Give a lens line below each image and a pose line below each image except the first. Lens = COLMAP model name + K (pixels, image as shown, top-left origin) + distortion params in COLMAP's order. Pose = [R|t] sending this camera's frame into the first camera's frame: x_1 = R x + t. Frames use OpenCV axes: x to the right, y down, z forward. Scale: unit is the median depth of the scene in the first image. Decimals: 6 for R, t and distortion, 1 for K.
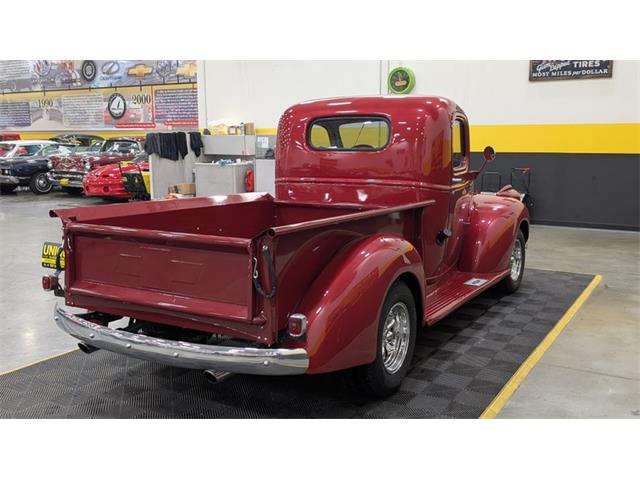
lens RADIAL K [[612.5, 0, 318.0], [0, 612.5, 238.2], [0, 0, 1]] dist [-0.000899, 0.000000]
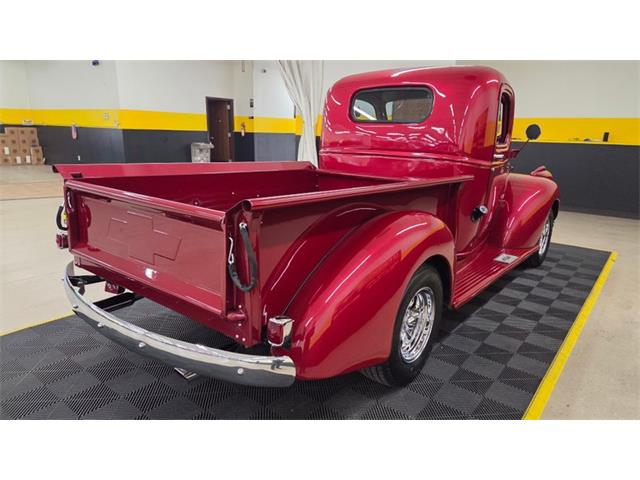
lens RADIAL K [[416.7, 0, 325.0], [0, 416.7, 247.3], [0, 0, 1]] dist [0.054839, -0.045517]
pose [[0.989874, 0.068302, -0.124440, 0.049106], [-0.054124, 0.992011, 0.113950, -0.013262], [0.131228, -0.106061, 0.985662, 0.308077]]
